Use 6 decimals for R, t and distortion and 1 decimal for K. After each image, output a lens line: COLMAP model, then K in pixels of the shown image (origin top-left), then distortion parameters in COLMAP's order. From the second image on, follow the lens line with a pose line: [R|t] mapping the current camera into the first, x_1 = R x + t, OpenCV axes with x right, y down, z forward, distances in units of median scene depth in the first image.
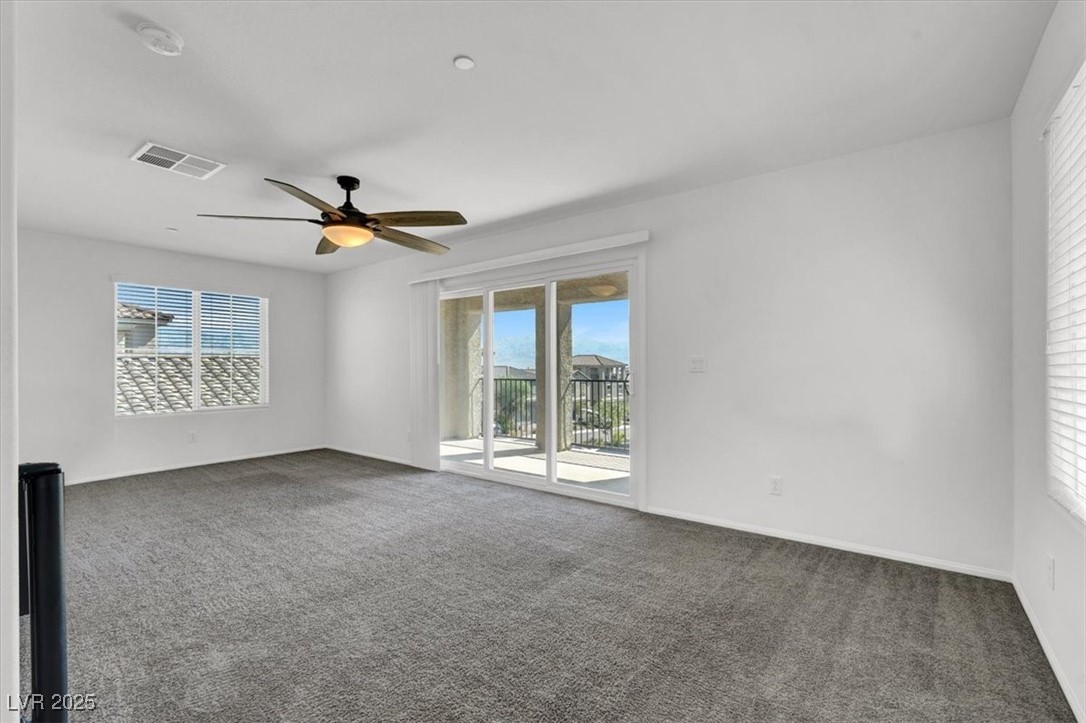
lens RADIAL K [[475.8, 0, 537.9], [0, 475.8, 367.4], [0, 0, 1]] dist [-0.001472, -0.000139]
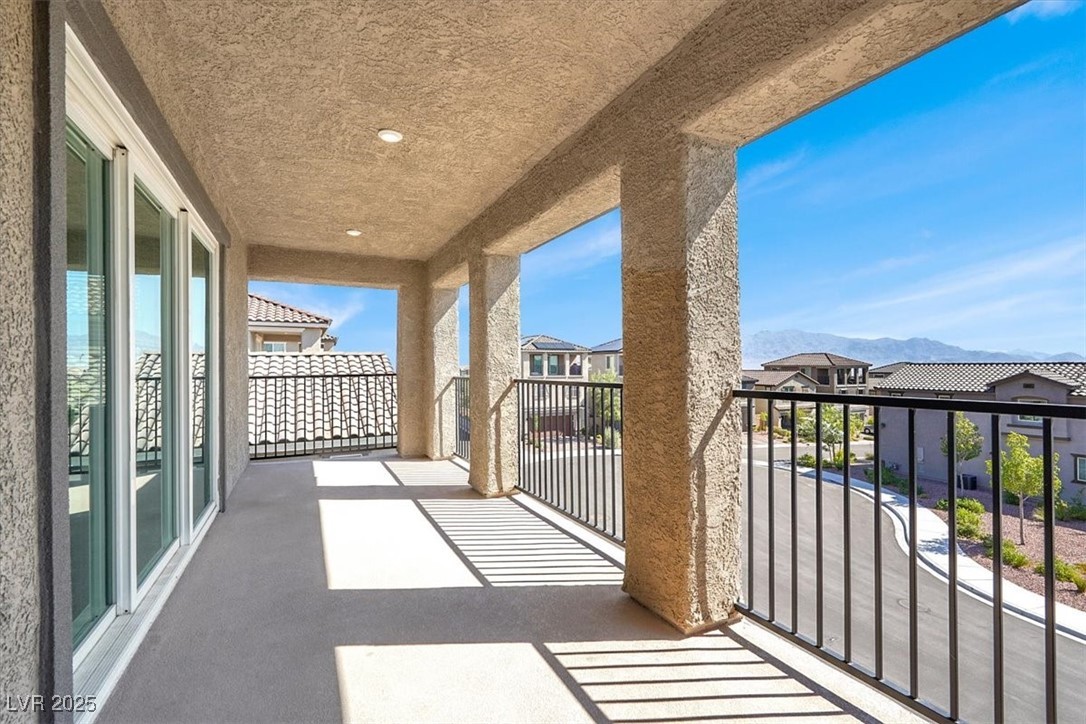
lens RADIAL K [[475.8, 0, 537.9], [0, 475.8, 367.9], [0, 0, 1]] dist [-0.001472, -0.000139]
pose [[0.899130, -0.001532, -0.437678, 0.316776], [0.000640, 0.999997, -0.002186, 0.010690], [0.437680, 0.001686, 0.899129, 0.410655]]
